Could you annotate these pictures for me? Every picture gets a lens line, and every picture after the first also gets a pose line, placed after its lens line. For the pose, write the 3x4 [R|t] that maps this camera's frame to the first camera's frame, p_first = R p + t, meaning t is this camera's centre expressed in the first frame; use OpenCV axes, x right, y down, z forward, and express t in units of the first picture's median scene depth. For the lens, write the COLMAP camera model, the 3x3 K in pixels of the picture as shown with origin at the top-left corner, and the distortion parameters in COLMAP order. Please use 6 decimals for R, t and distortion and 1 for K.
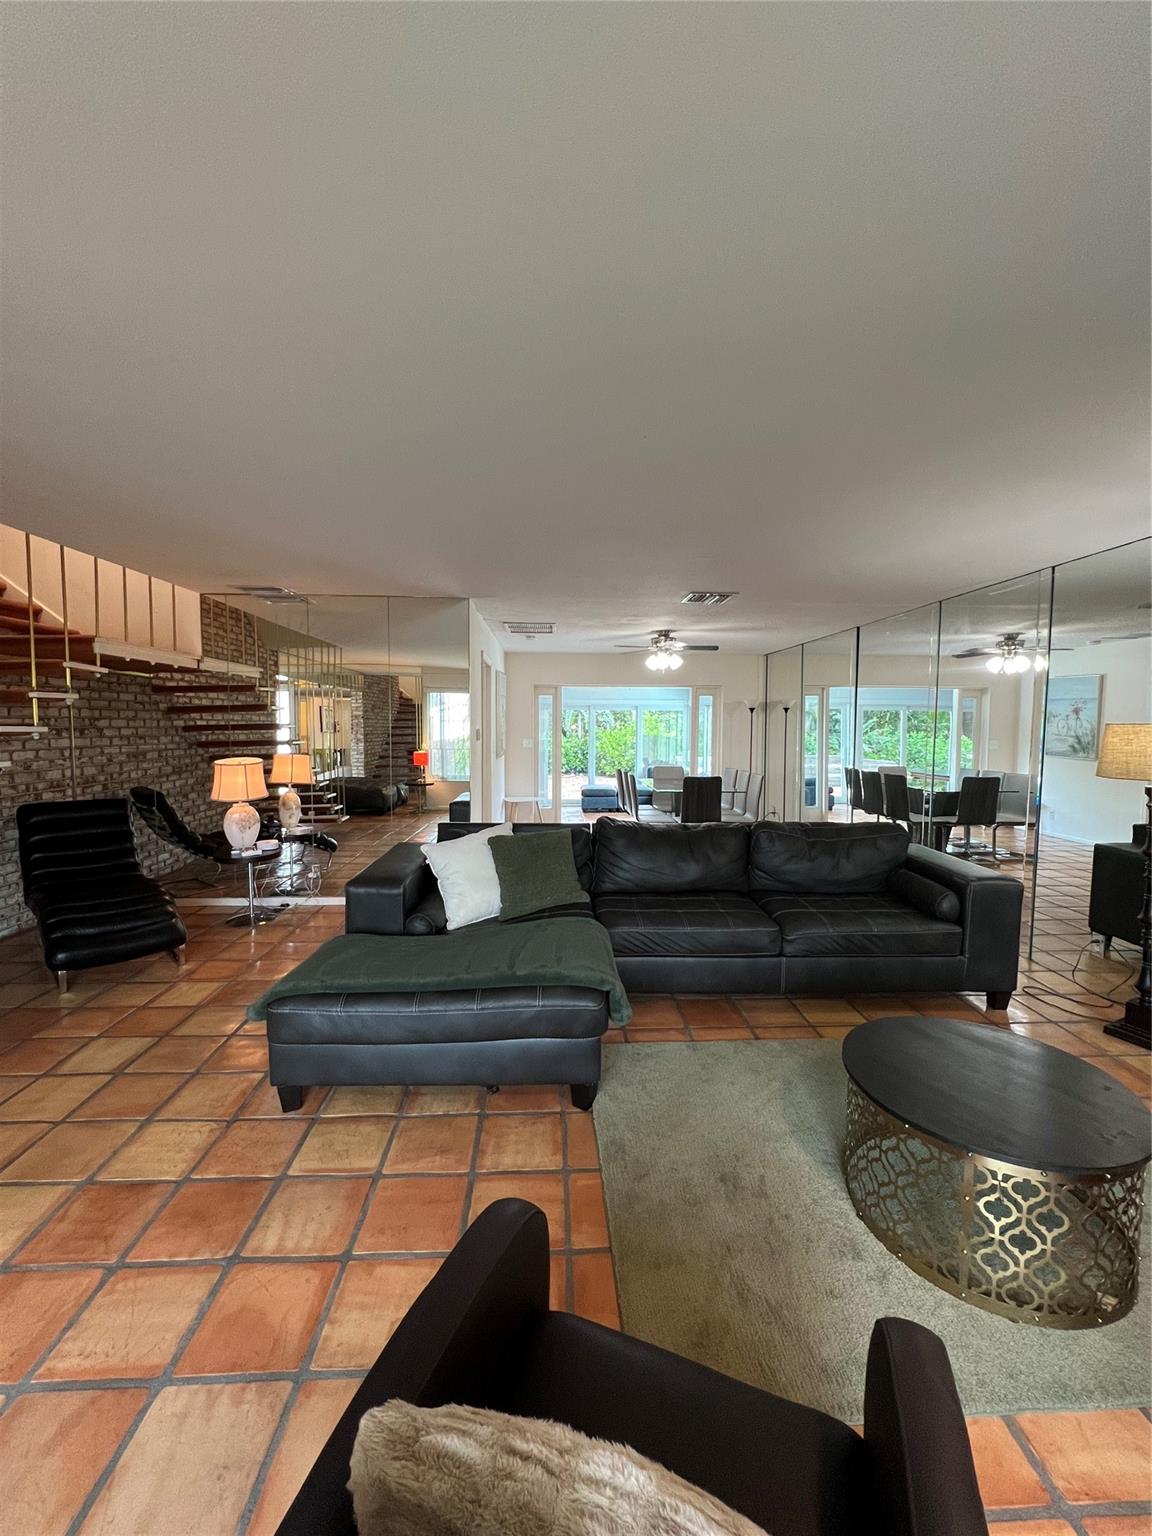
lens RADIAL K [[616.3, 0, 579.2], [0, 616.3, 766.7], [0, 0, 1]] dist [-0.003802, 0.001198]
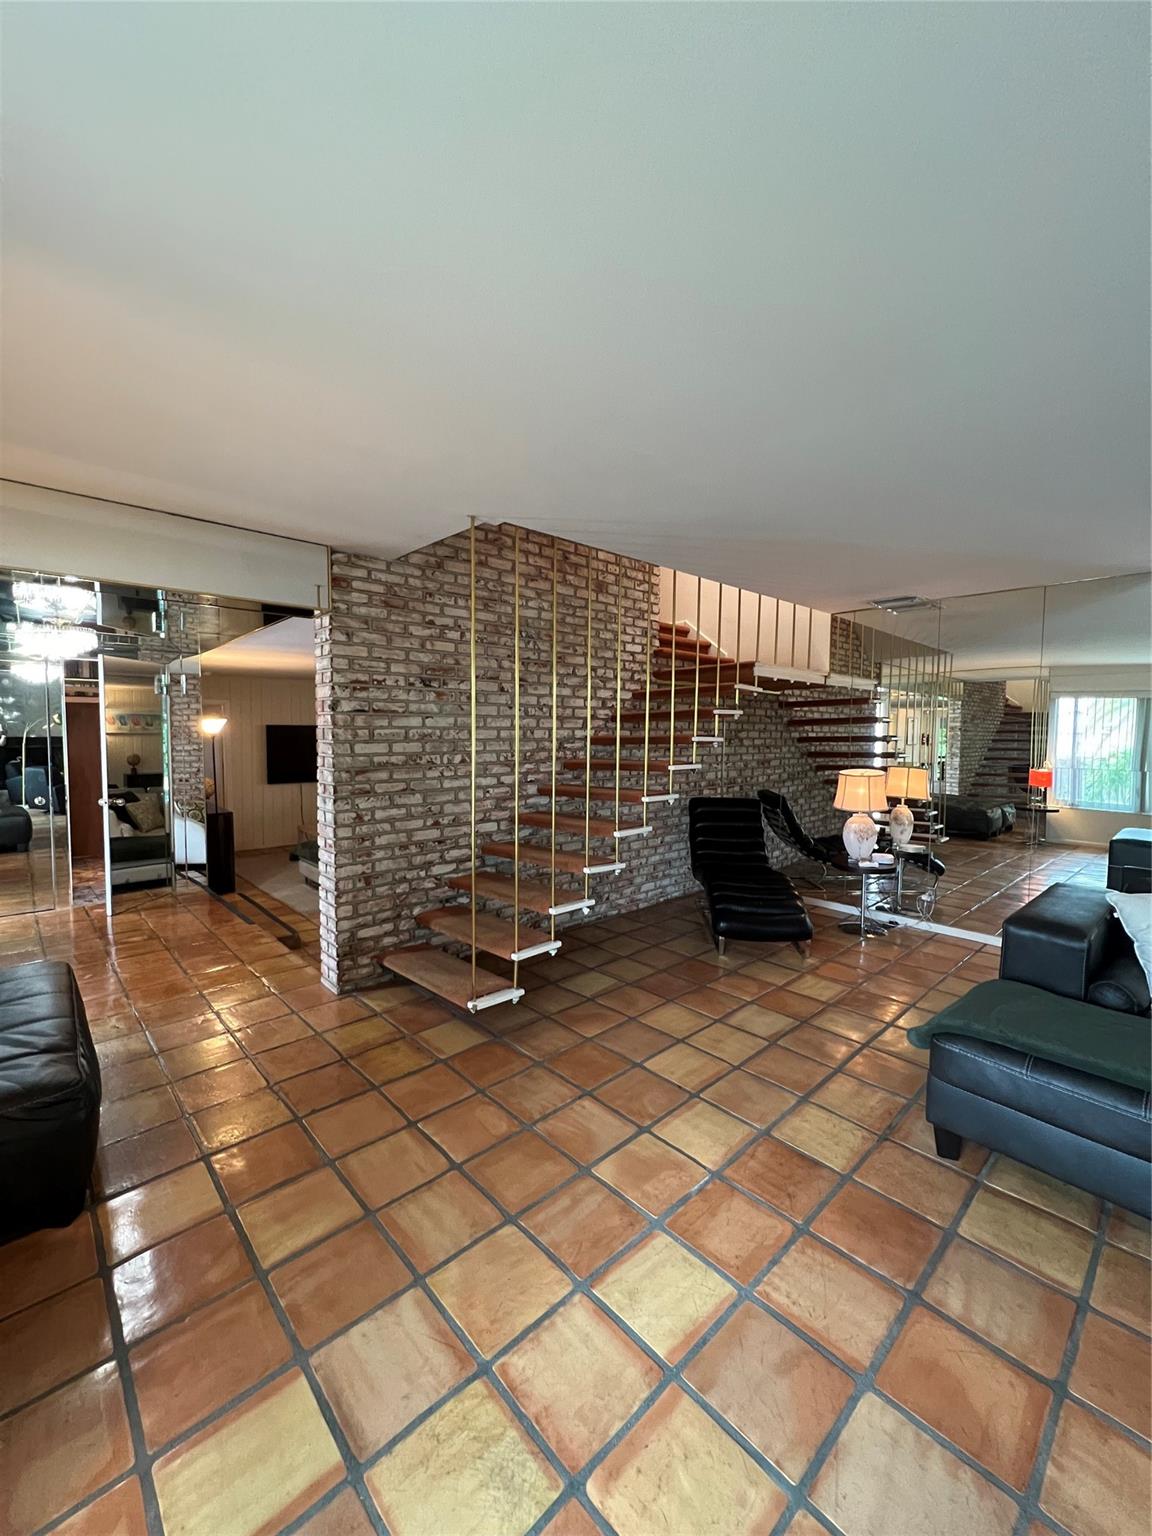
lens RADIAL K [[616.3, 0, 579.2], [0, 616.3, 766.7], [0, 0, 1]] dist [-0.003802, 0.001198]
pose [[0.649072, 0.044403, -0.759430, -0.084447], [-0.058994, 0.998227, 0.007944, 0.000898], [0.758436, 0.039645, 0.650541, -0.020034]]
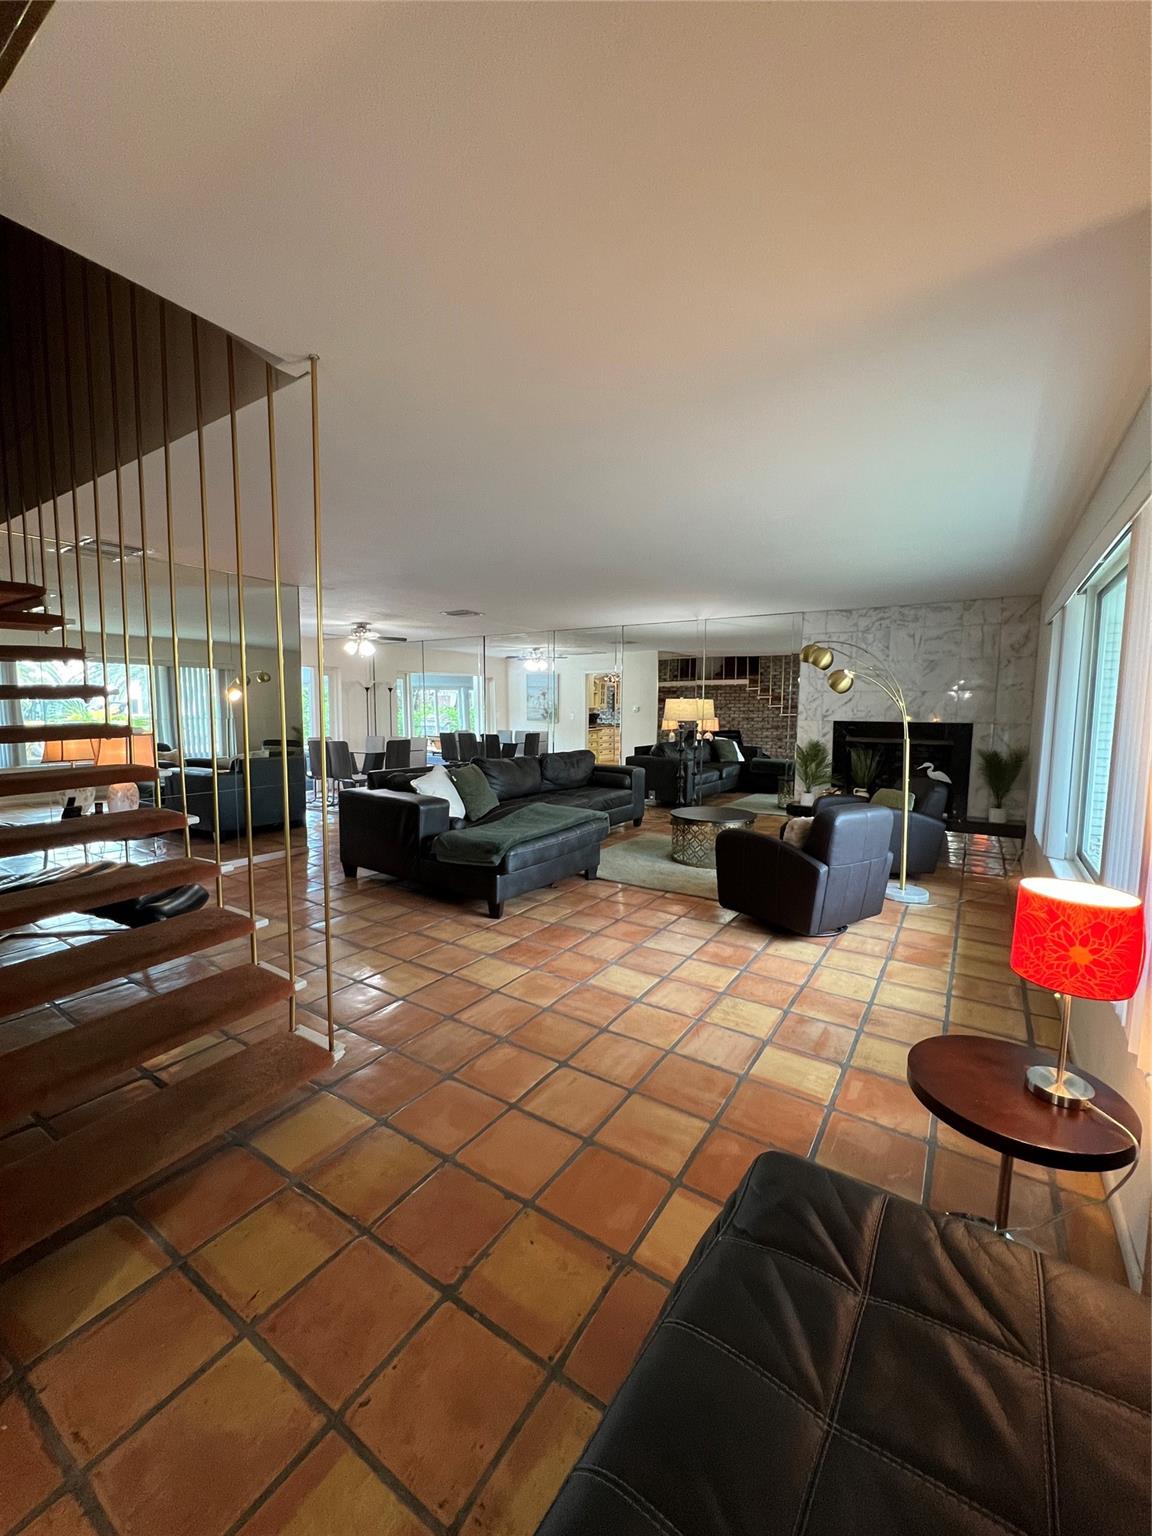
lens RADIAL K [[614.2, 0, 576.0], [0, 614.2, 768.0], [0, 0, 1]] dist [0.002126, 0.000579]
pose [[0.587974, -0.080153, 0.804899, -0.935898], [0.053155, 0.996756, 0.060429, 0.026552], [-0.807132, 0.007253, 0.590327, -0.105723]]
